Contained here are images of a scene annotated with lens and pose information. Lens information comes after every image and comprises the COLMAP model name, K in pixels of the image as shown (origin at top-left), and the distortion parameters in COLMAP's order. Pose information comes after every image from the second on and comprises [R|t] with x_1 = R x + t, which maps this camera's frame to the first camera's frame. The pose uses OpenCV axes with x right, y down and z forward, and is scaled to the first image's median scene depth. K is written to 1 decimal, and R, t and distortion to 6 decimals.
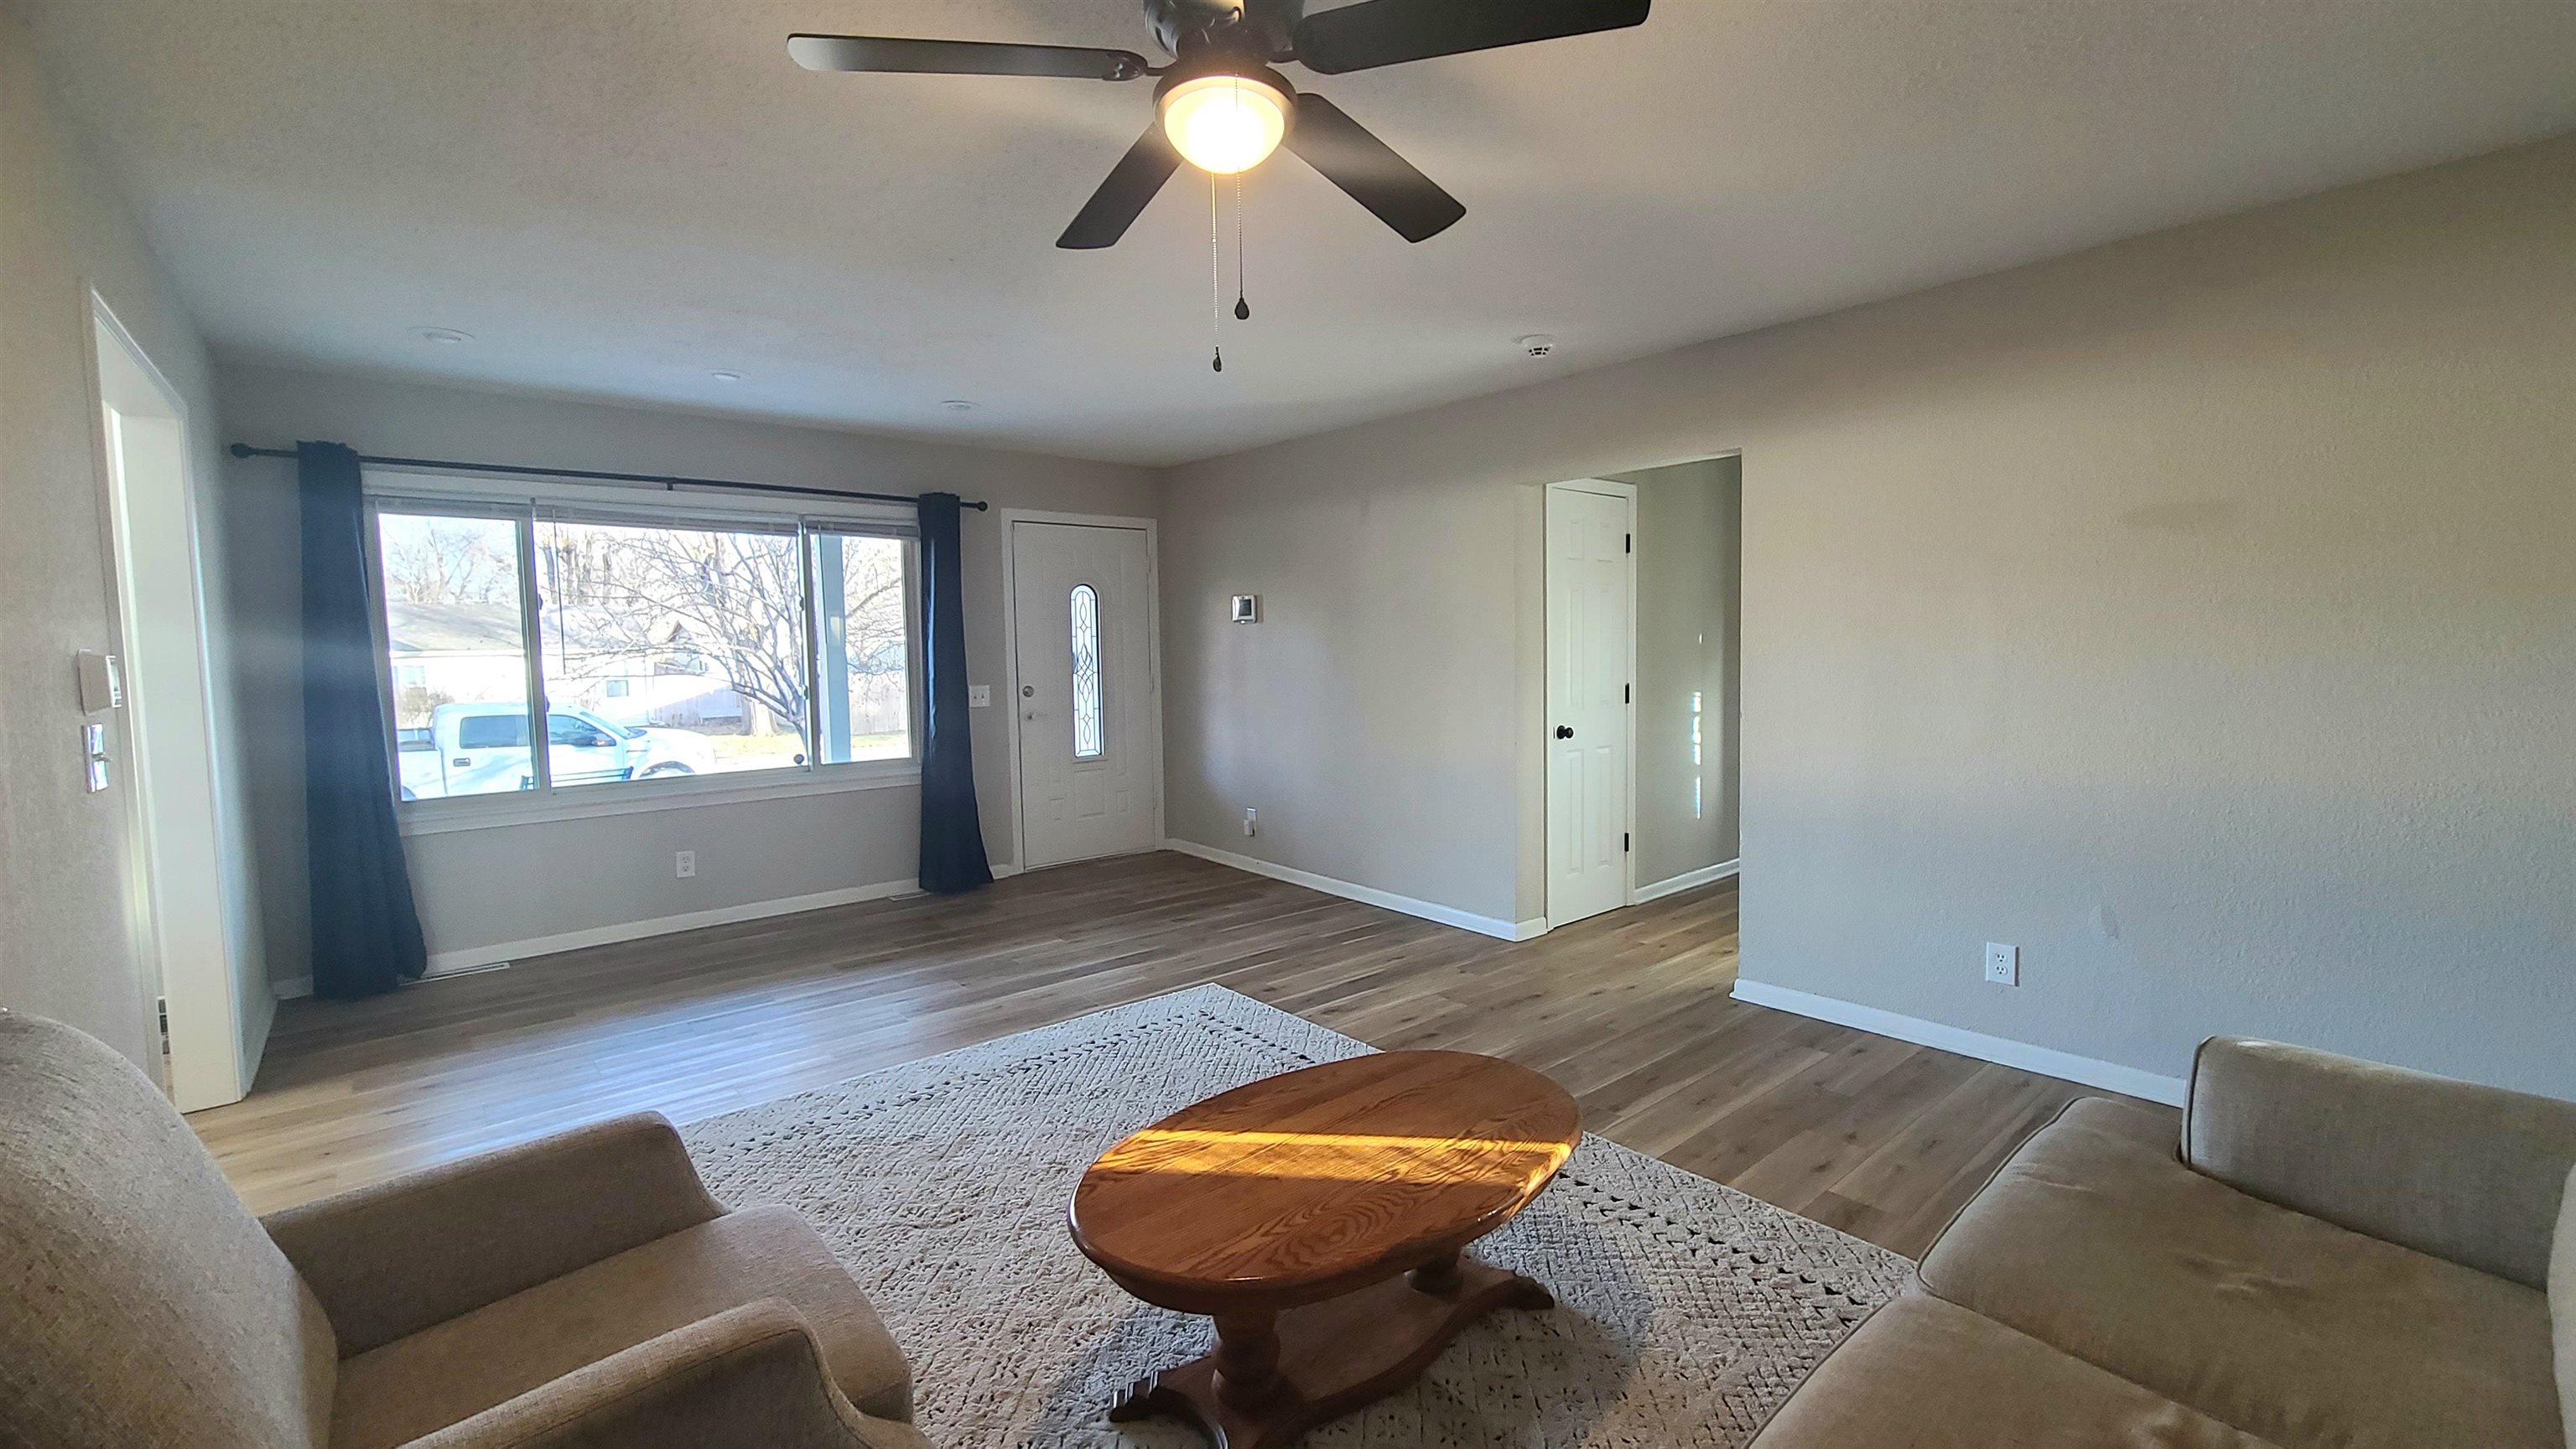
lens RADIAL K [[1054.0, 0, 1288.0], [0, 1054.0, 724.5], [0, 0, 1]] dist [-0.001942, -0.000277]
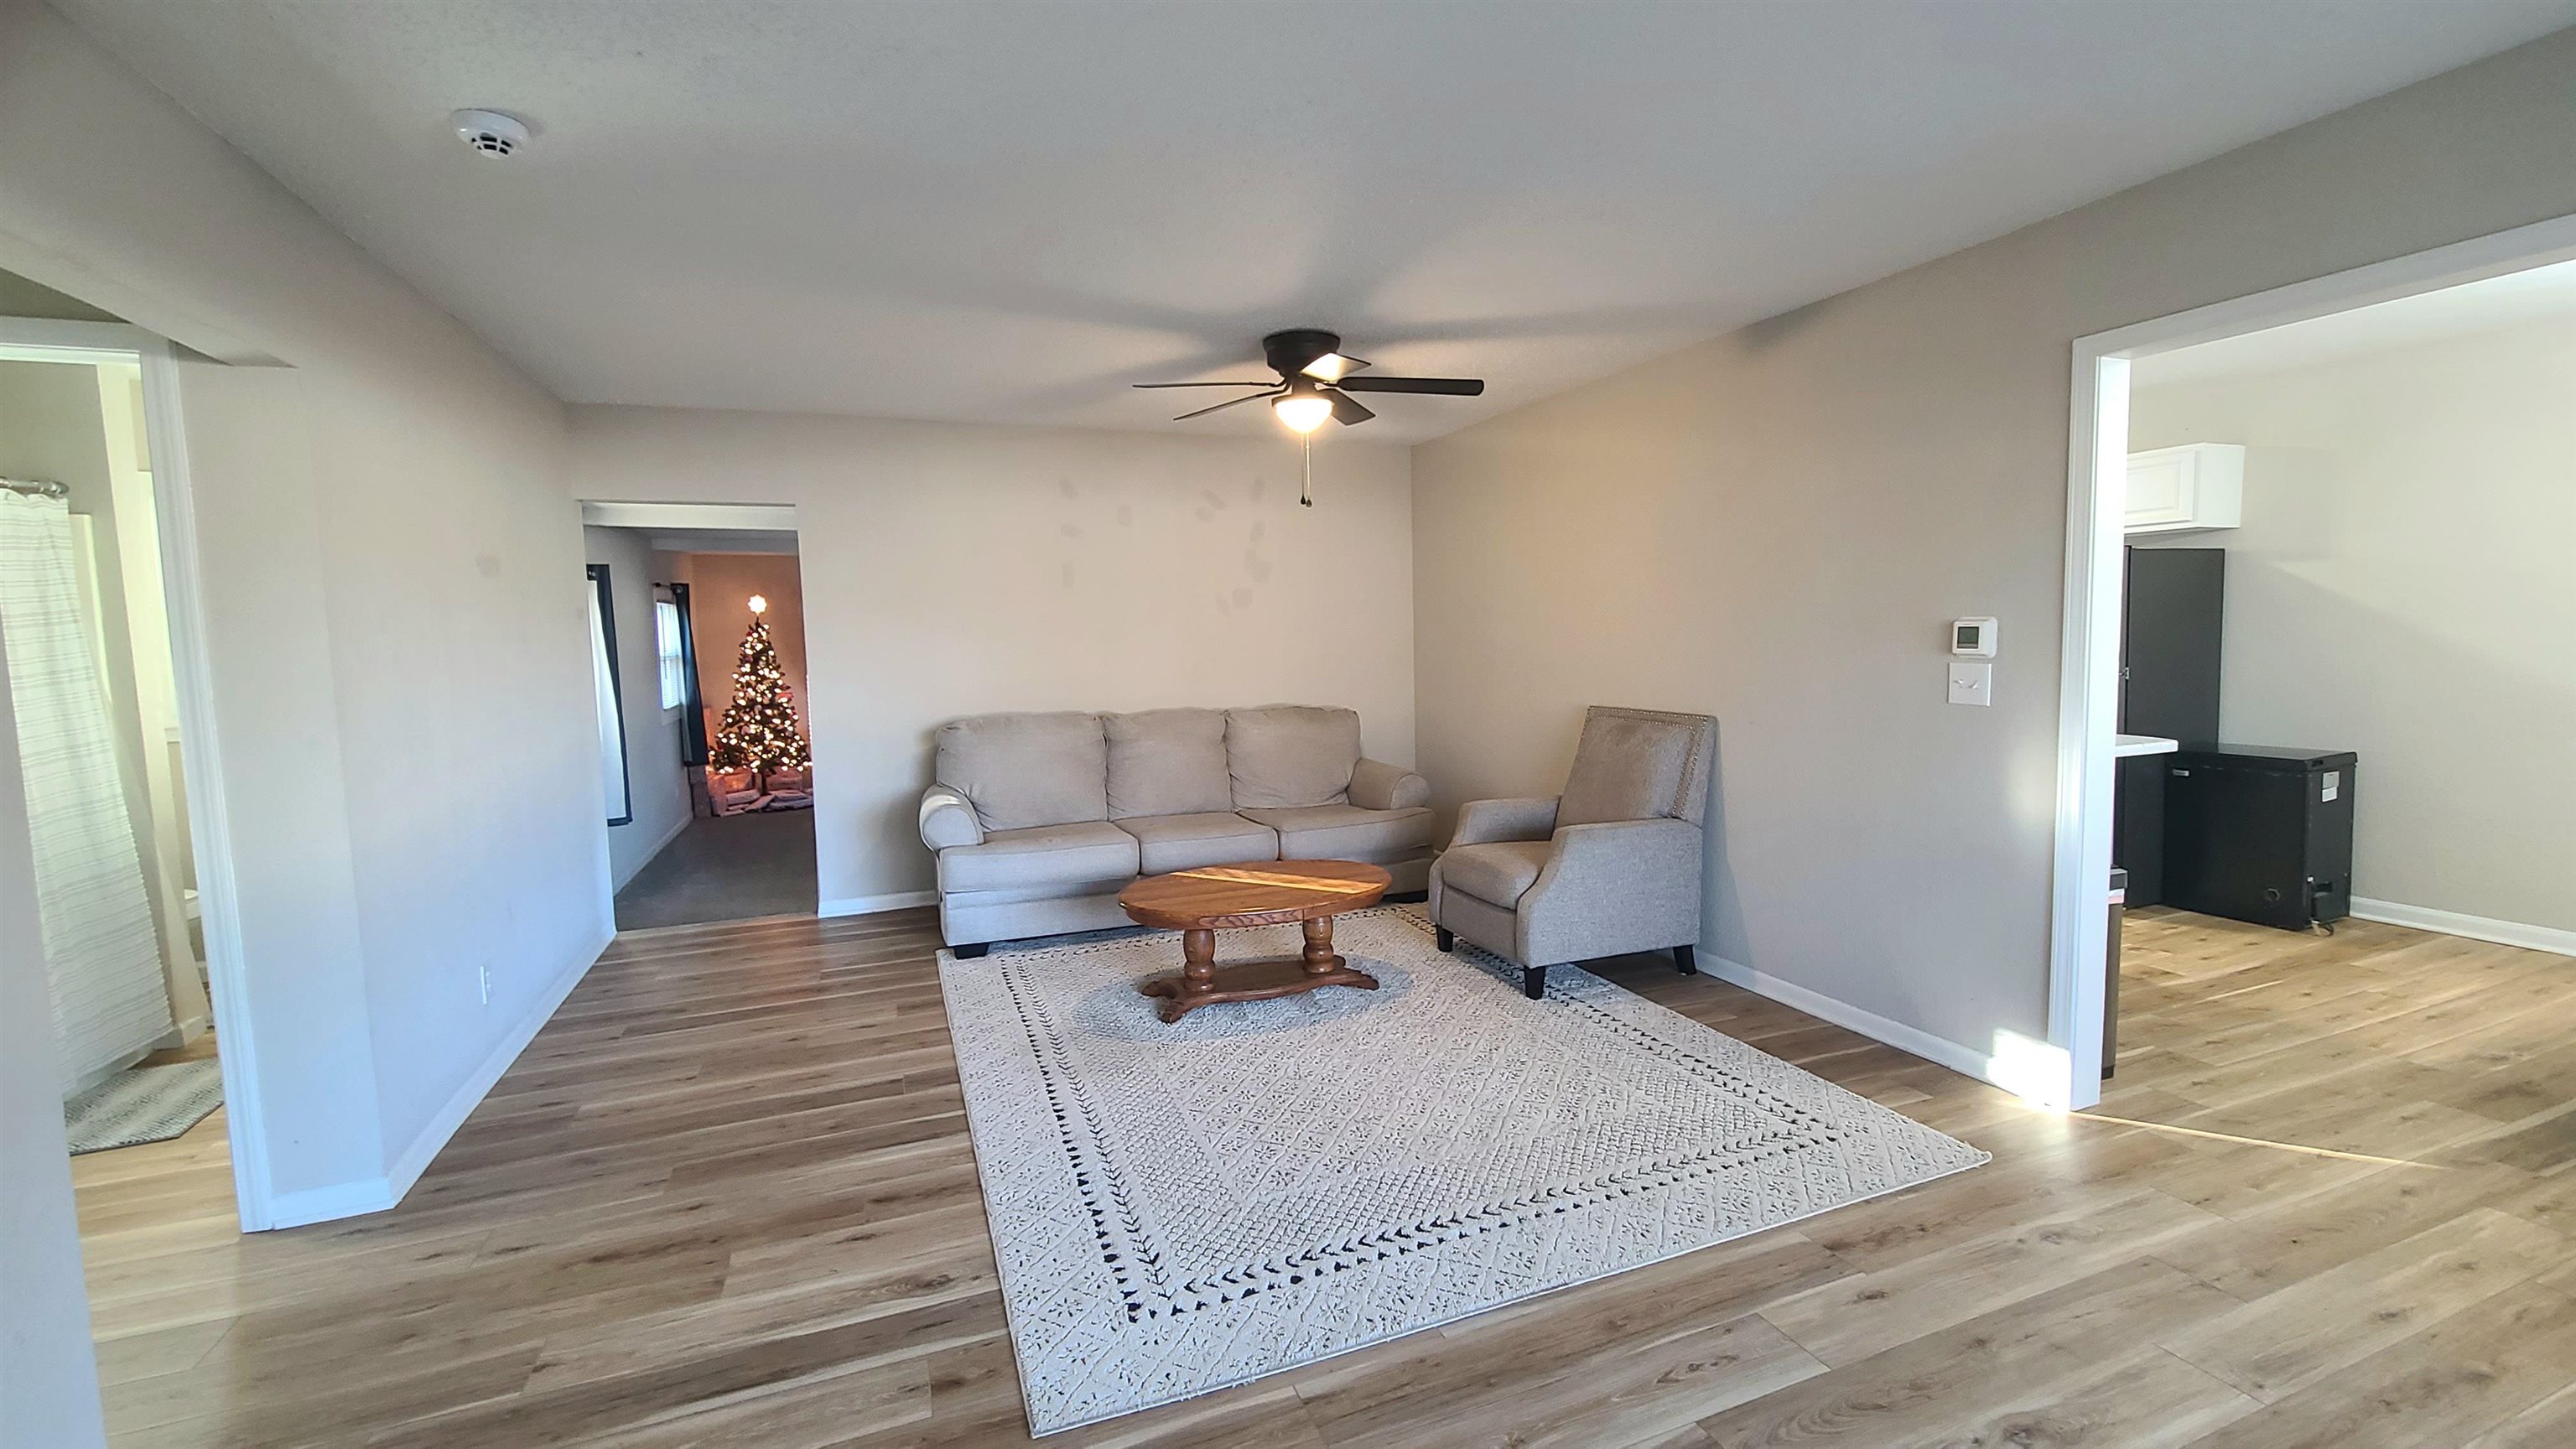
lens RADIAL K [[1054.0, 0, 1288.0], [0, 1054.0, 724.5], [0, 0, 1]] dist [-0.001942, -0.000277]
pose [[-0.945510, -0.000829, 0.325592, -0.370254], [0.052956, 0.986290, 0.156293, -0.129994], [-0.321258, 0.165019, -0.932503, 1.562519]]
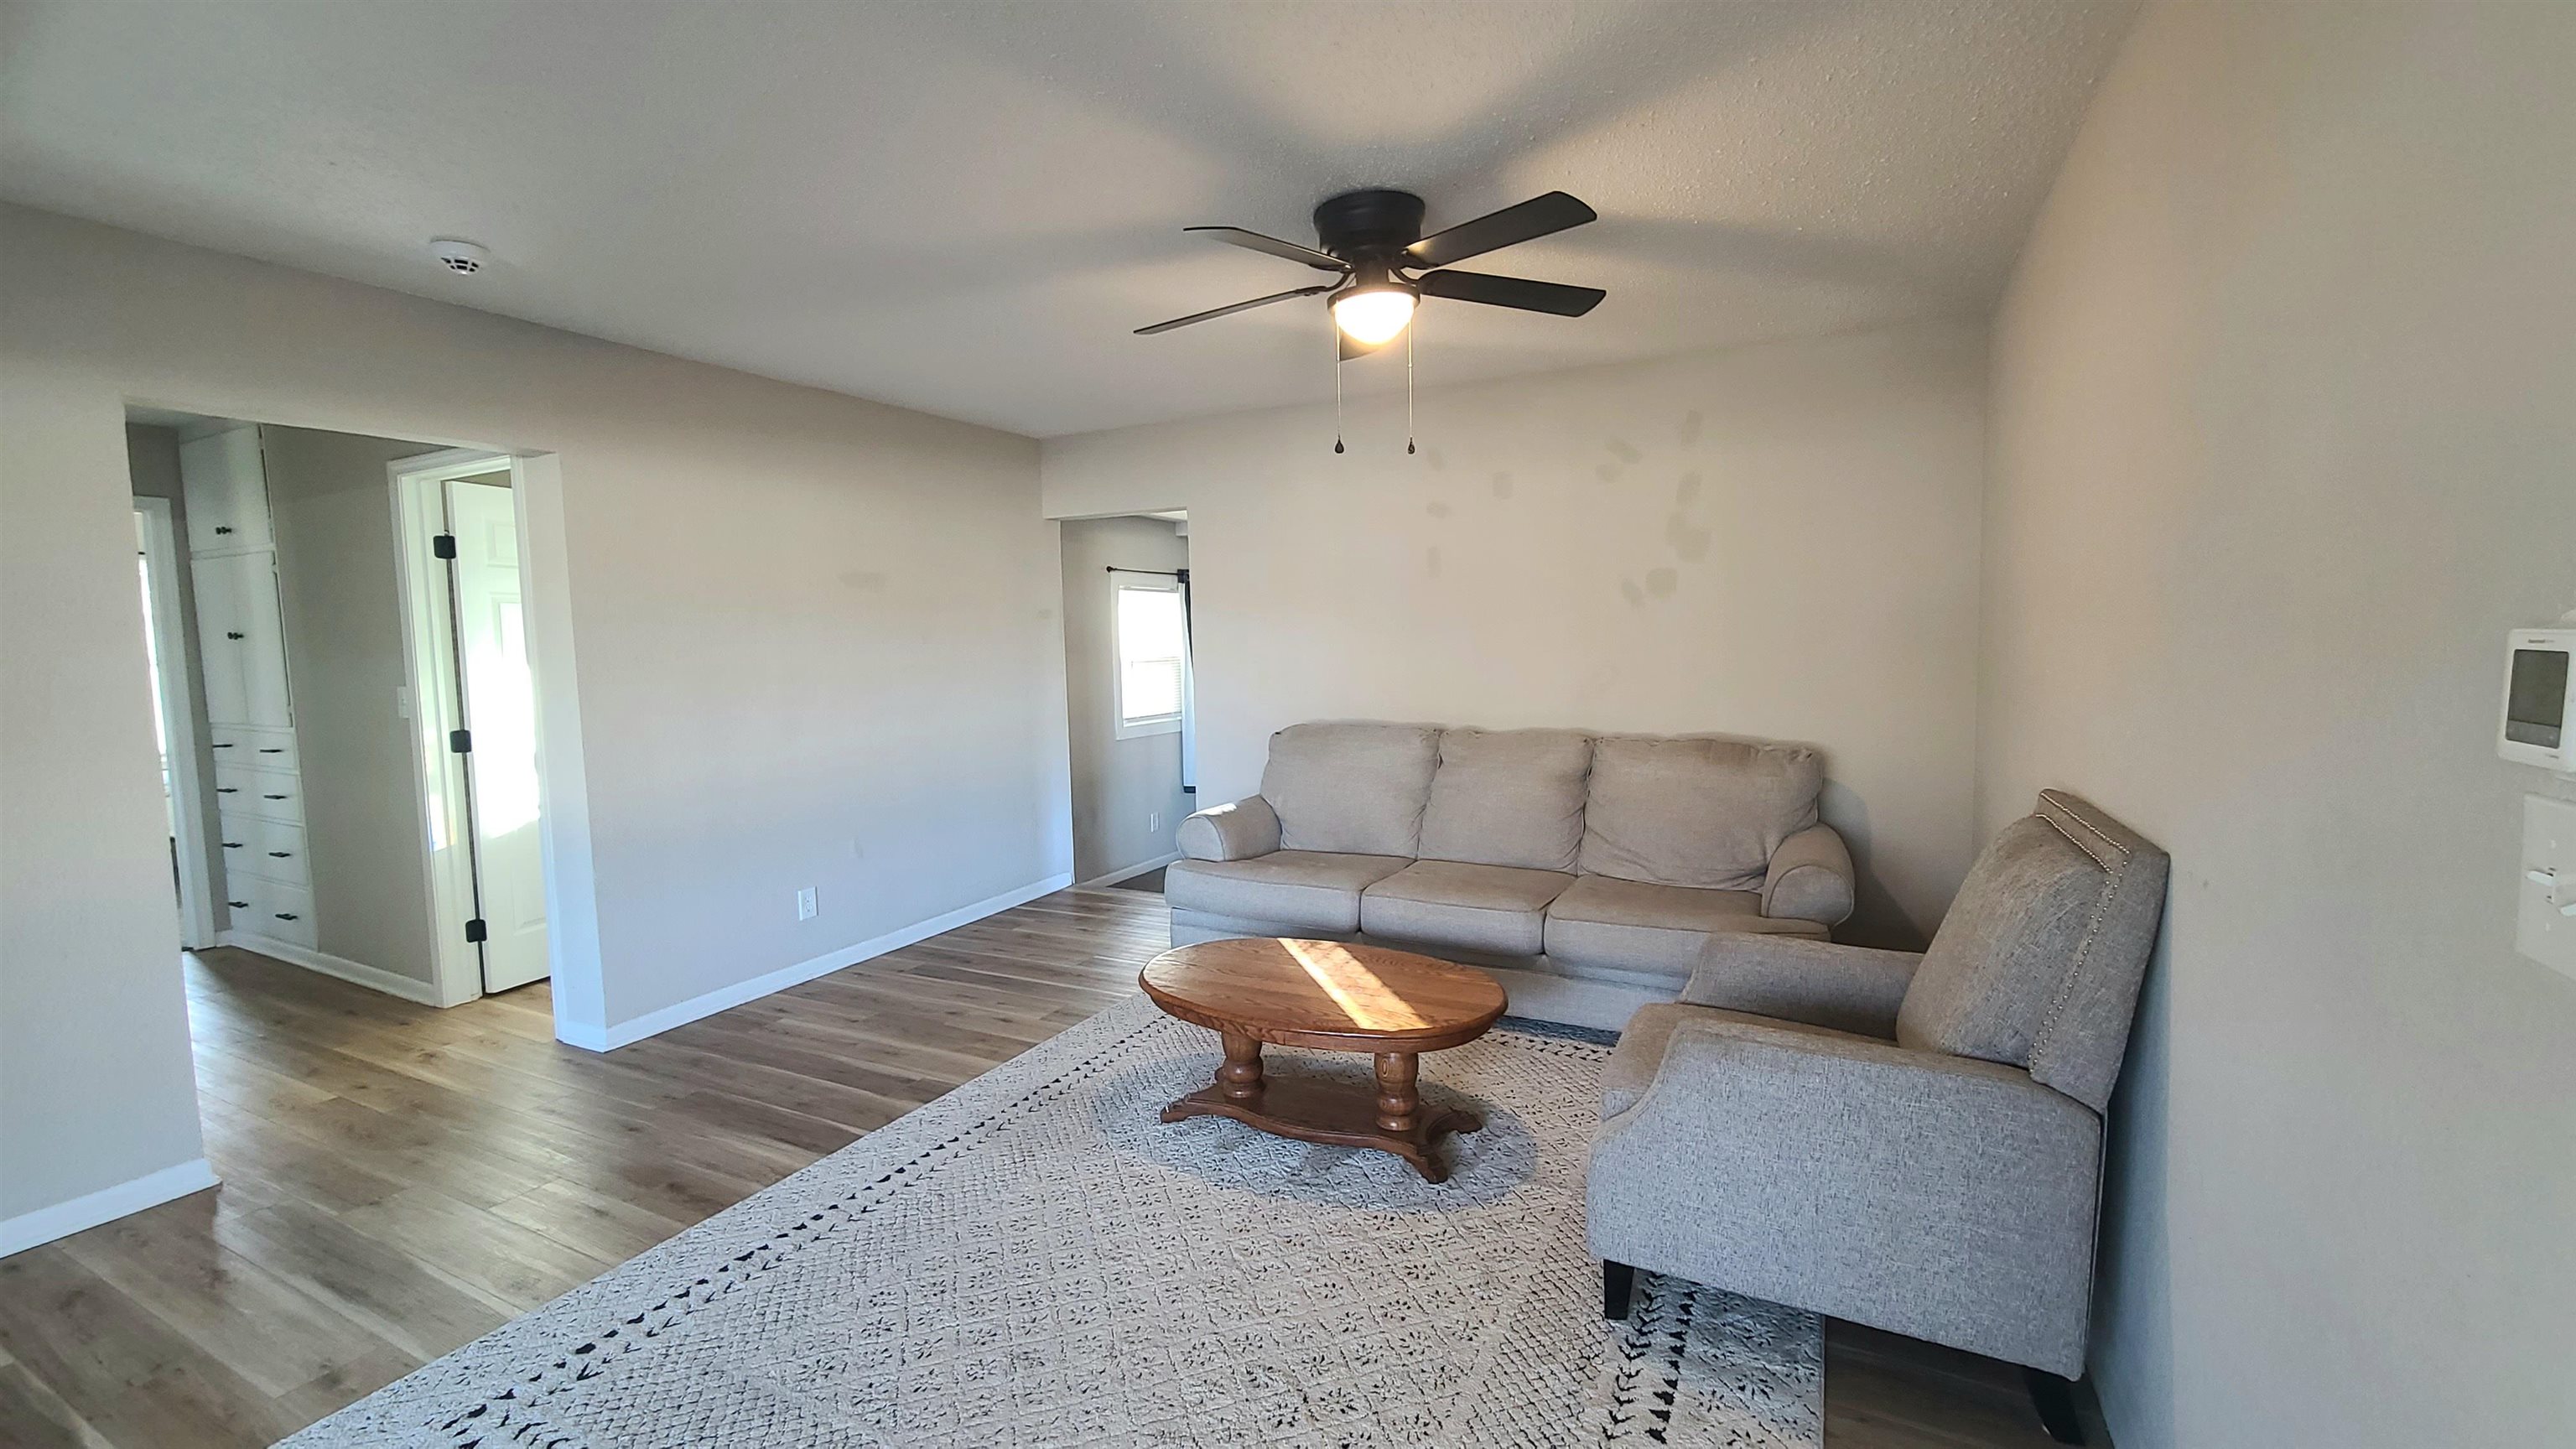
lens RADIAL K [[1054.0, 0, 1288.0], [0, 1054.0, 724.5], [0, 0, 1]] dist [-0.001942, -0.000277]
pose [[-0.373961, -0.059405, 0.925540, -0.721486], [0.093012, 0.990513, 0.101157, -0.070922], [-0.922768, 0.123915, -0.364888, 0.843566]]
